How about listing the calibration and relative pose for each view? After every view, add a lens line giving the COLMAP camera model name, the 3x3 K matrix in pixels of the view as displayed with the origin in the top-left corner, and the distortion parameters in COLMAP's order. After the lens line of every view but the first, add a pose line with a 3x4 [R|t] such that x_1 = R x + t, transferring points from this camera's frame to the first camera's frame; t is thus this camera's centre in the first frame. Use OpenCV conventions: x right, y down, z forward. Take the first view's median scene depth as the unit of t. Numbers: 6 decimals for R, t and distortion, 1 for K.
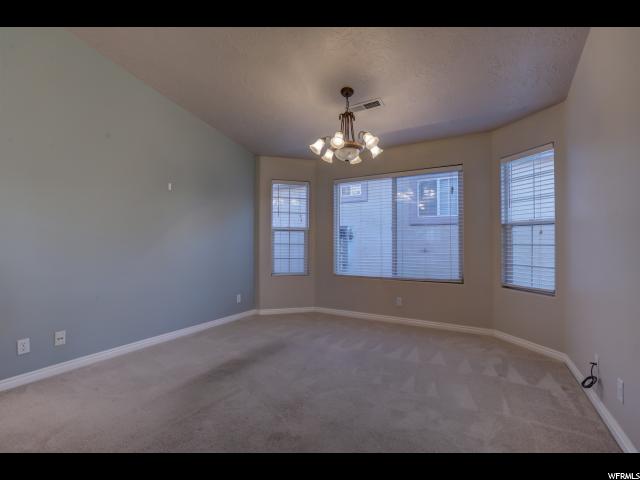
lens RADIAL K [[287.8, 0, 320.0], [0, 287.8, 240.0], [0, 0, 1]] dist [-0.016262, 0.000680]
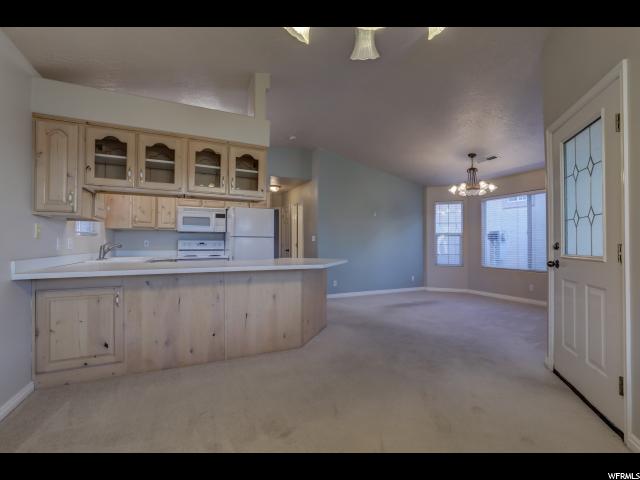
lens RADIAL K [[287.8, 0, 320.0], [0, 287.8, 240.0], [0, 0, 1]] dist [-0.016262, 0.000680]
pose [[0.811011, -0.004877, -0.585010, 0.244338], [0.002329, 0.999984, -0.005108, -0.003762], [0.585026, 0.002780, 0.811010, -0.628022]]
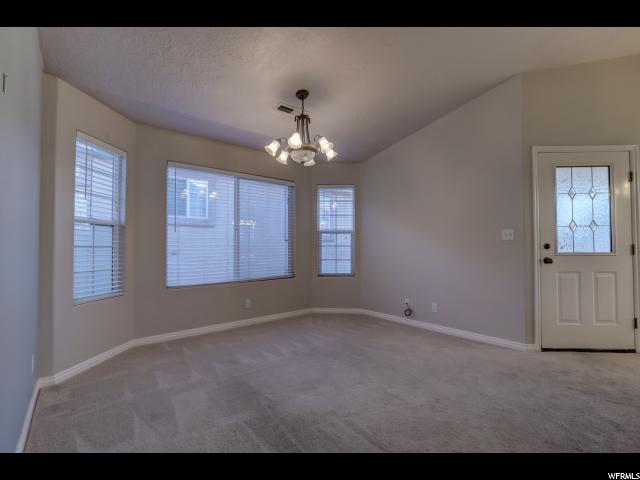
lens RADIAL K [[287.8, 0, 320.0], [0, 287.8, 240.0], [0, 0, 1]] dist [-0.016262, 0.000680]
pose [[0.342258, 0.015212, 0.939483, -0.565167], [-0.007224, 0.999882, -0.013559, 0.005287], [-0.939578, -0.002146, 0.342328, 0.410533]]
